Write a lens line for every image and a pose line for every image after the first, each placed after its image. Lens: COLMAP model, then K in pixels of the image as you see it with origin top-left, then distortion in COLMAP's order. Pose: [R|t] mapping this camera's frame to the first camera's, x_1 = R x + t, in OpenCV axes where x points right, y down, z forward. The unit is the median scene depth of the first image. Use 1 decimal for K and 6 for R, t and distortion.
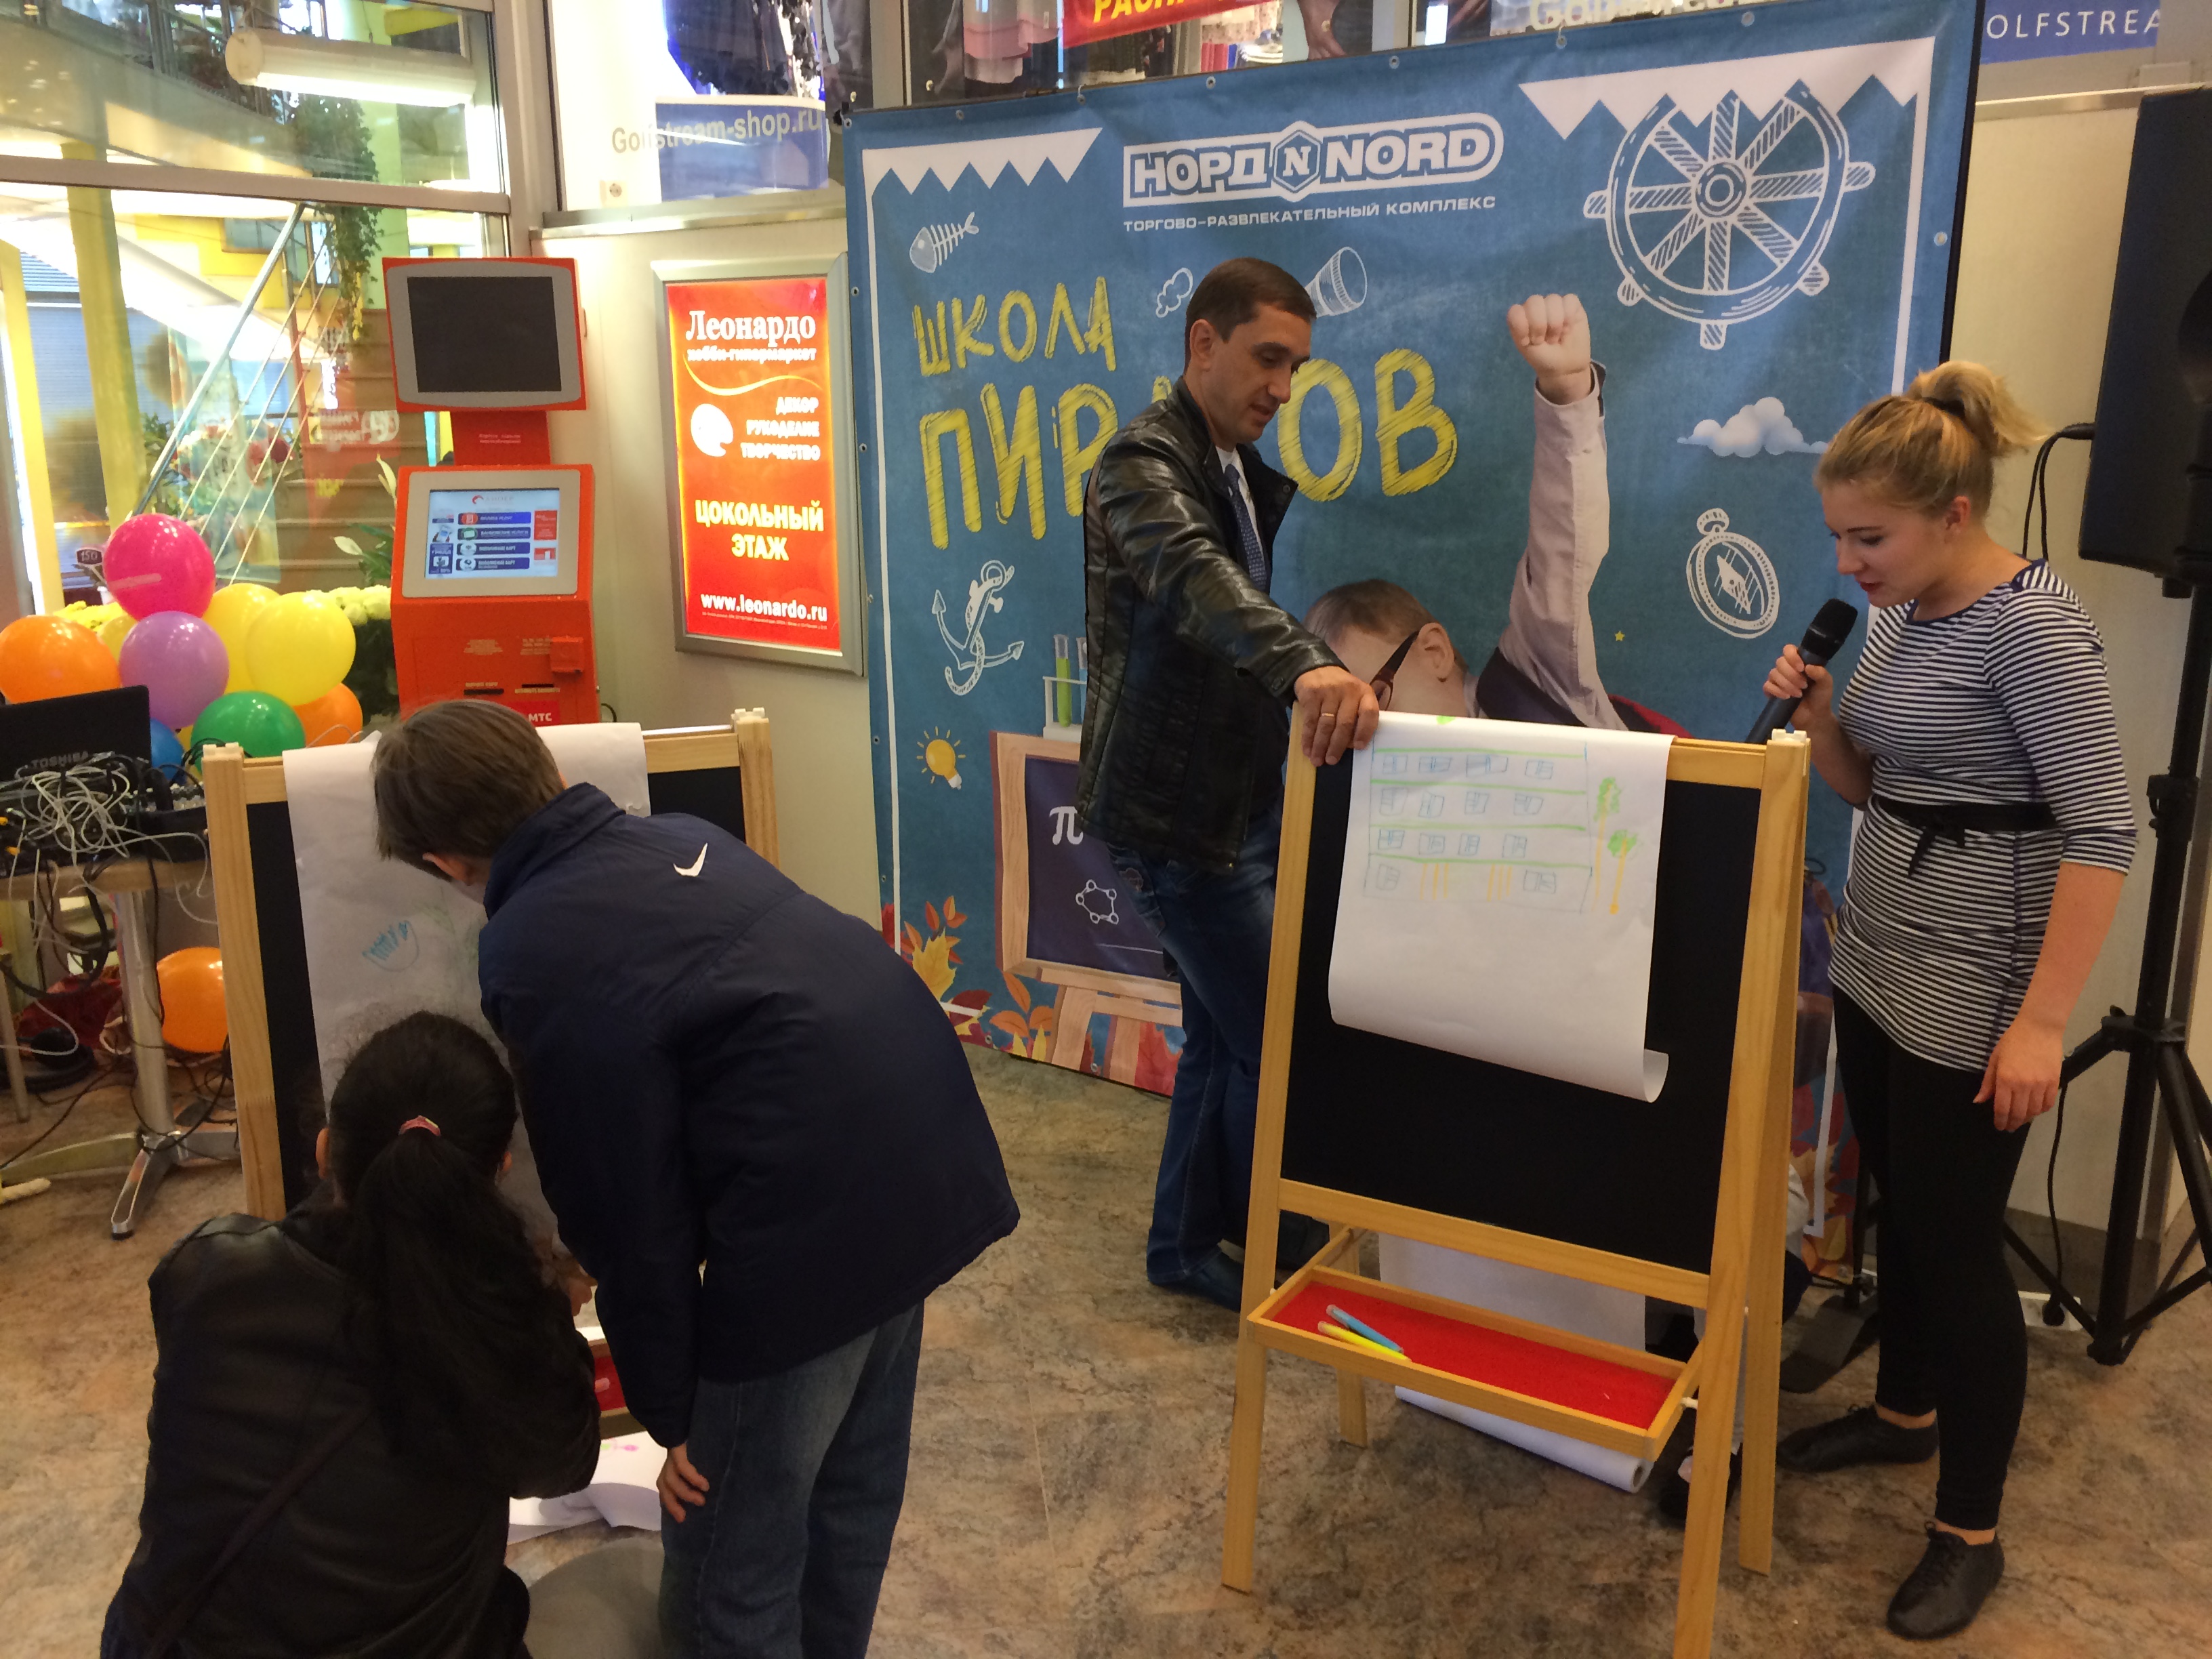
lens RADIAL K [[1915.3, 0, 1091.8], [0, 1915.3, 832.1], [0, 0, 1]] dist [0.078866, -0.093680]
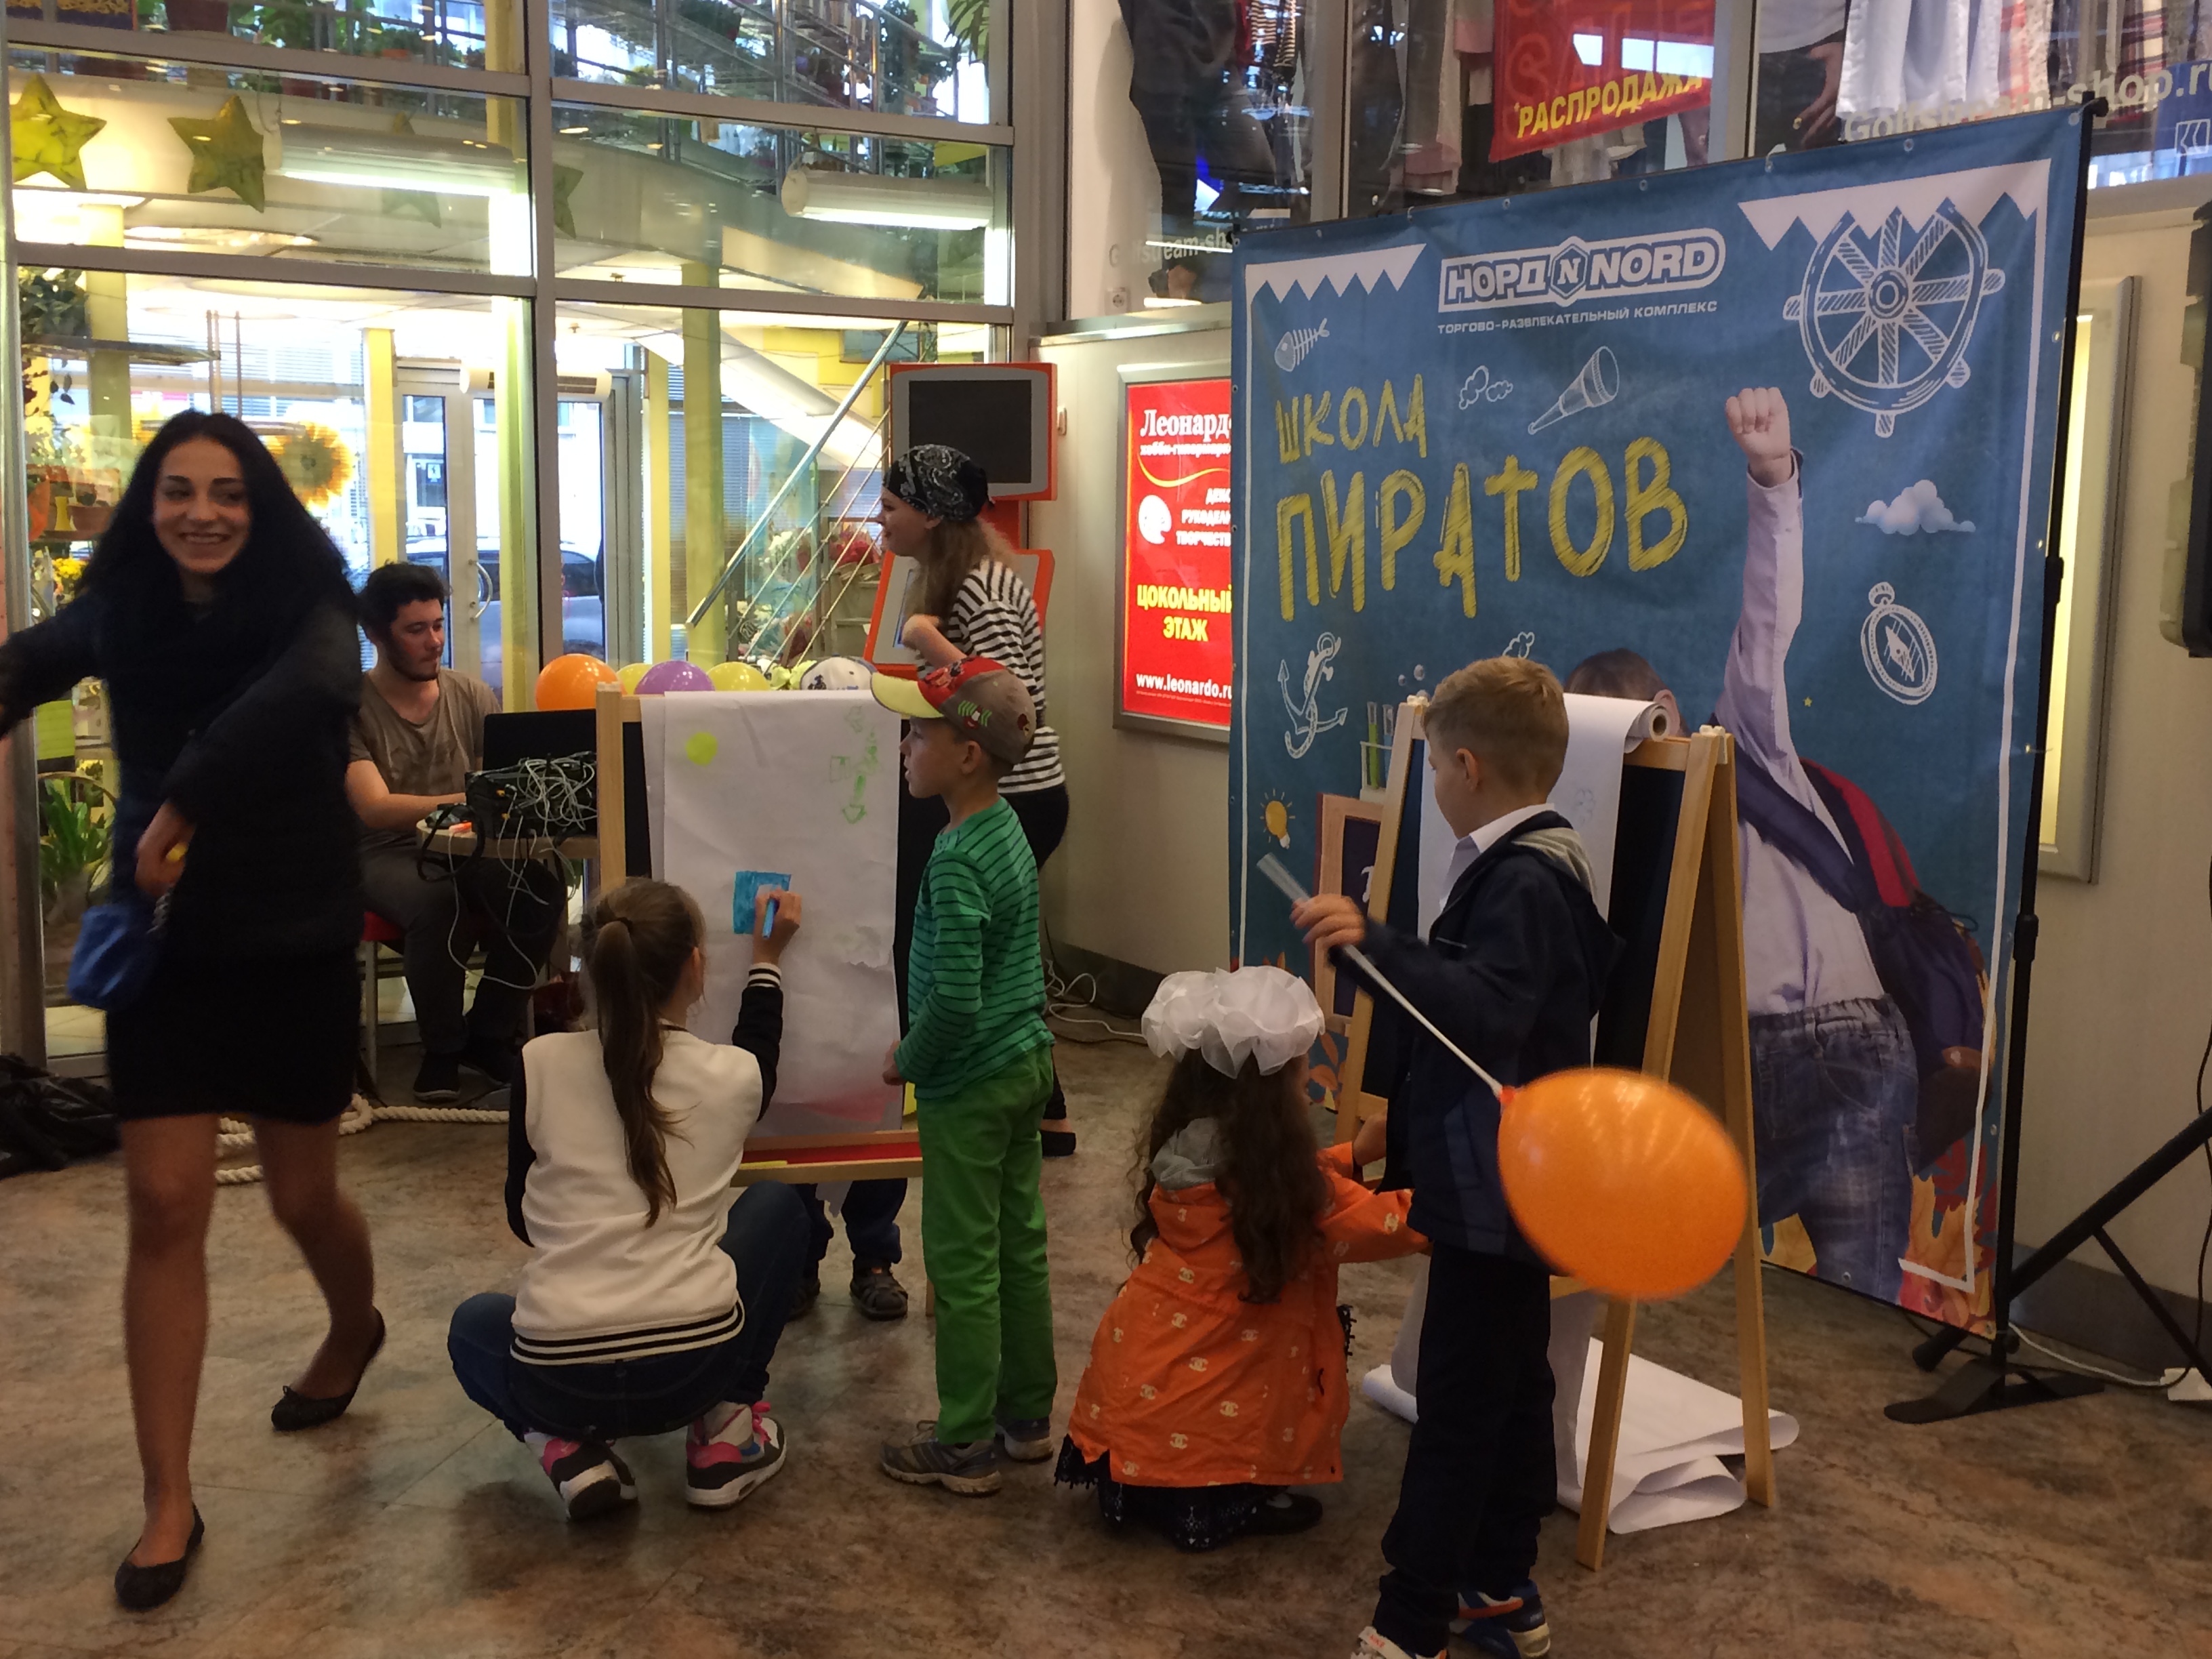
lens RADIAL K [[2426.2, 0, 1063.5], [0, 2426.2, 834.3], [0, 0, 1]] dist [0.073880, 0.000000]
pose [[0.937510, 0.065477, -0.341743, 0.323299], [-0.099189, 0.991675, -0.082106, 0.112194], [0.333522, 0.110872, 0.936200, -0.358328]]
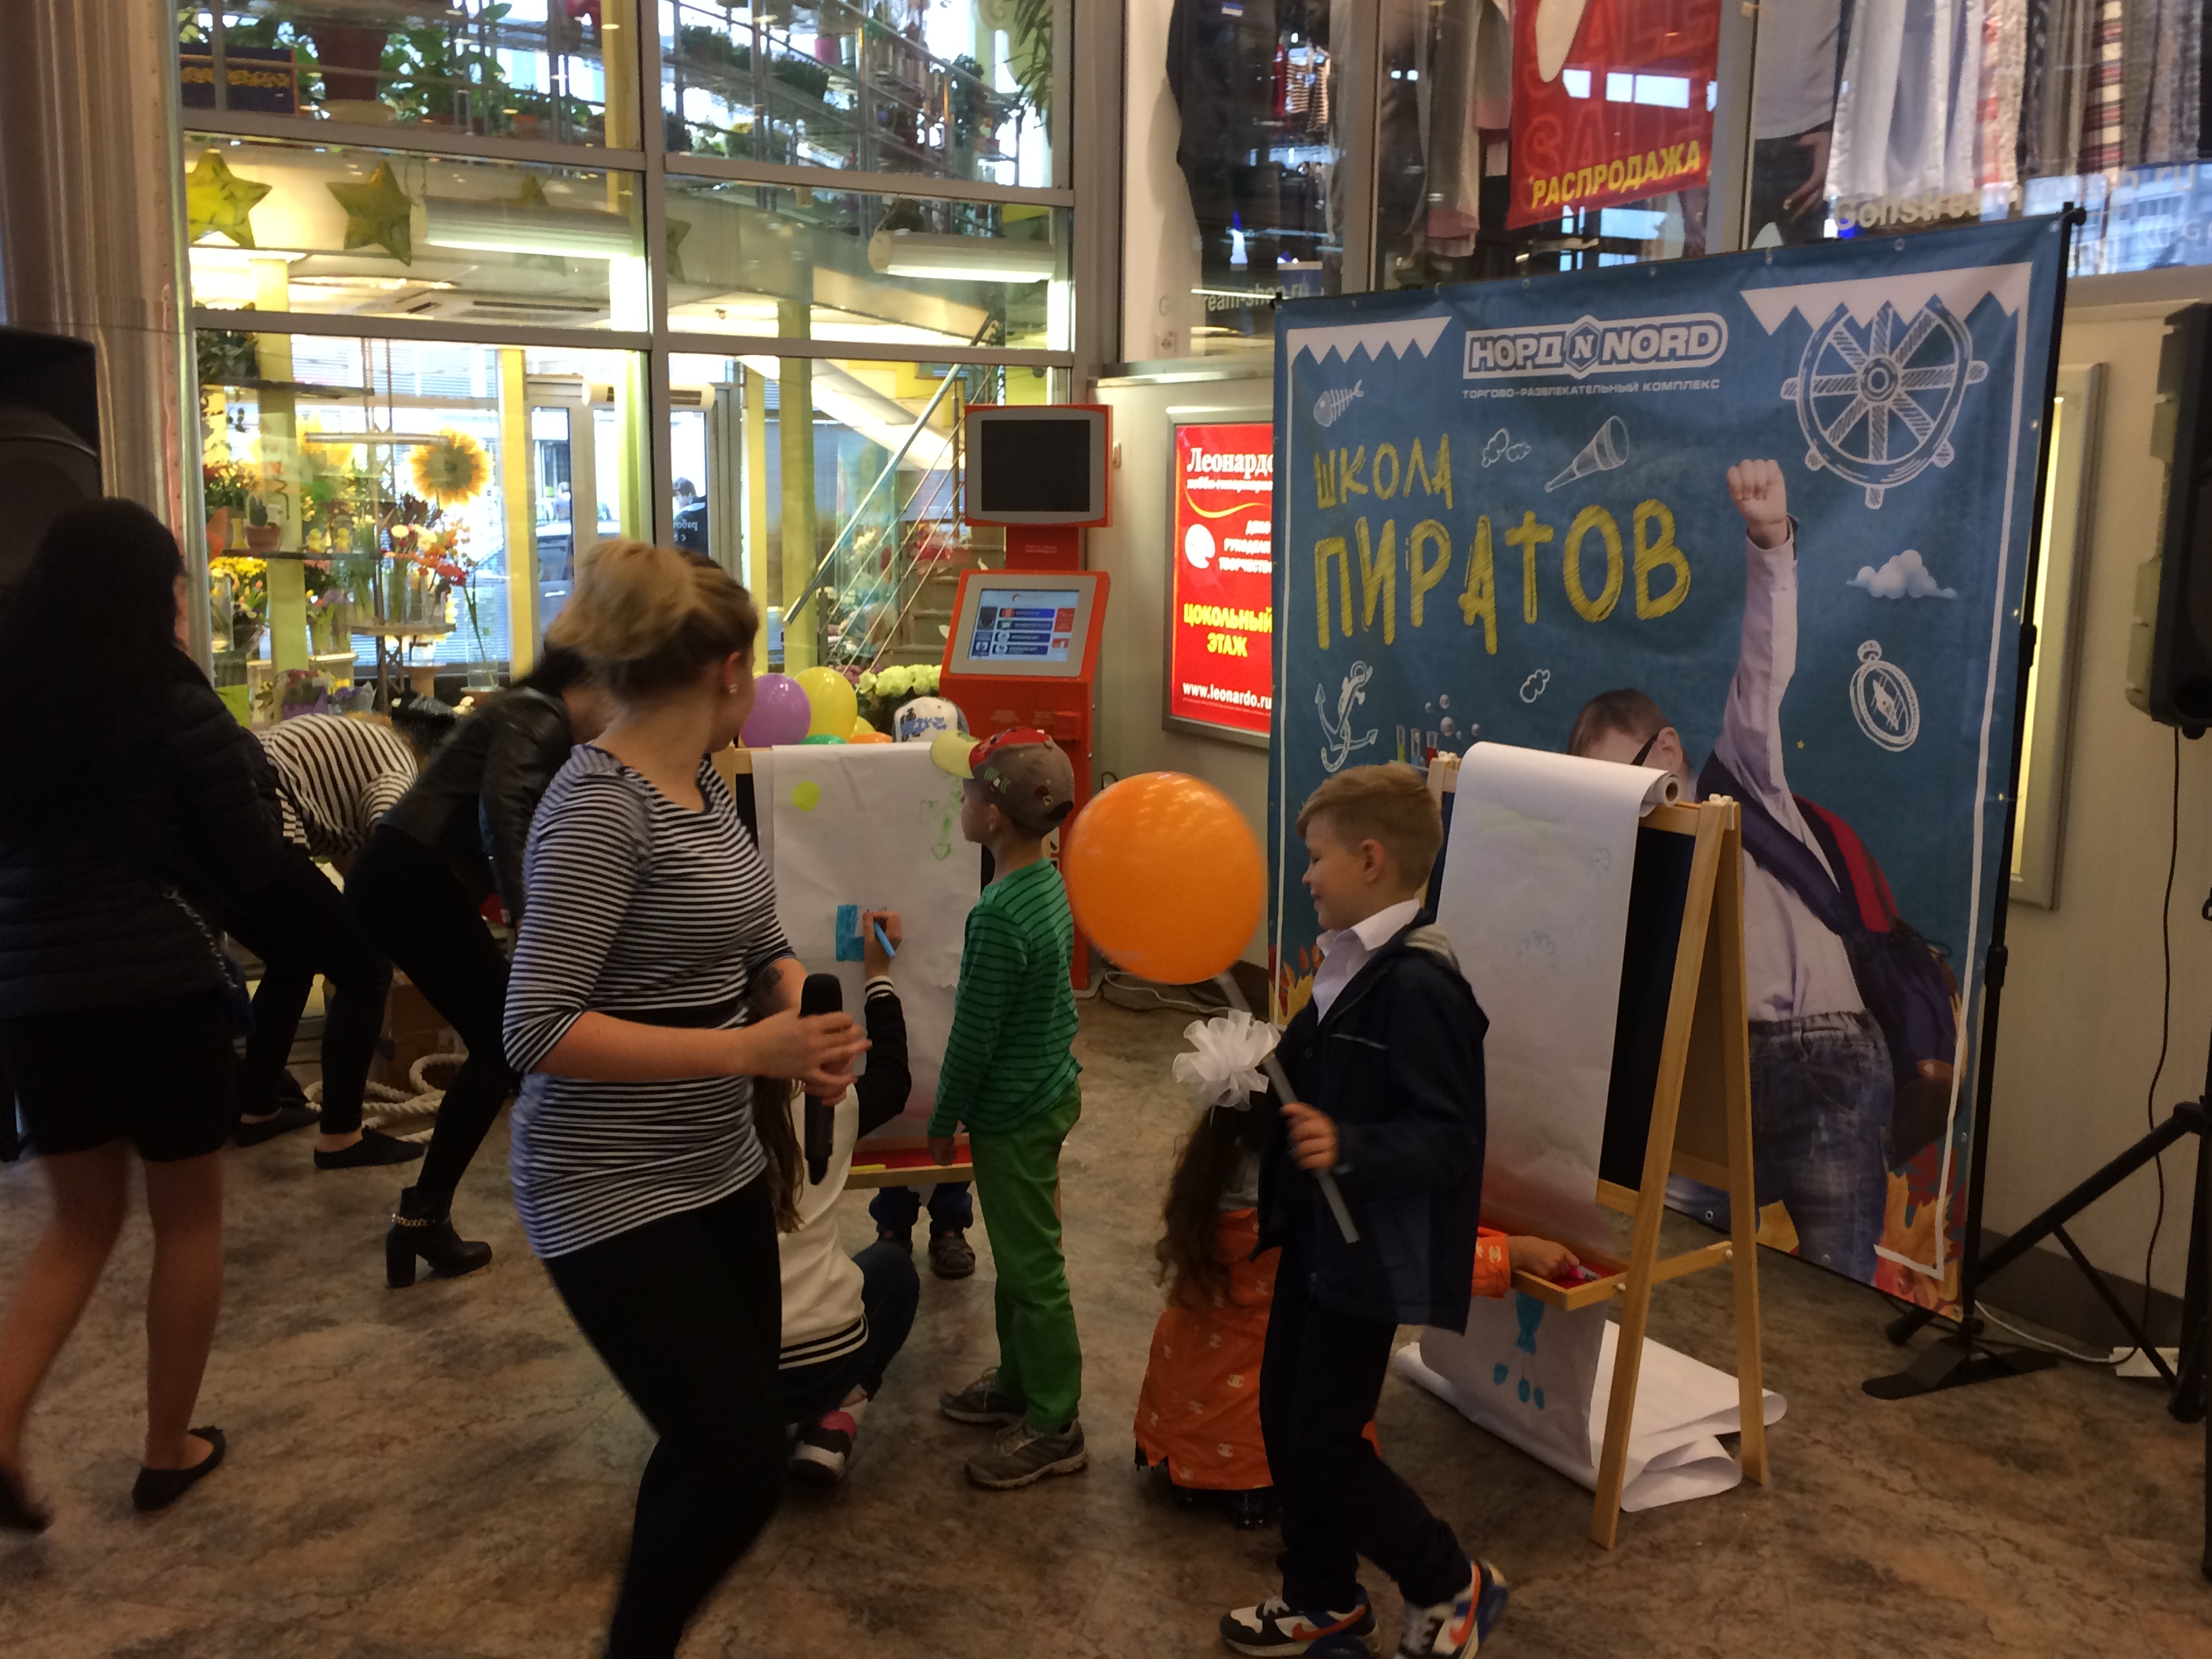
lens RADIAL K [[2107.4, 0, 1072.7], [0, 2107.4, 844.2], [0, 0, 1]] dist [0.050905, 0.000000]
pose [[0.932232, 0.079237, -0.353078, 0.294000], [-0.100375, 0.994066, -0.041935, 0.053153], [0.347660, 0.074533, 0.934654, -0.333156]]
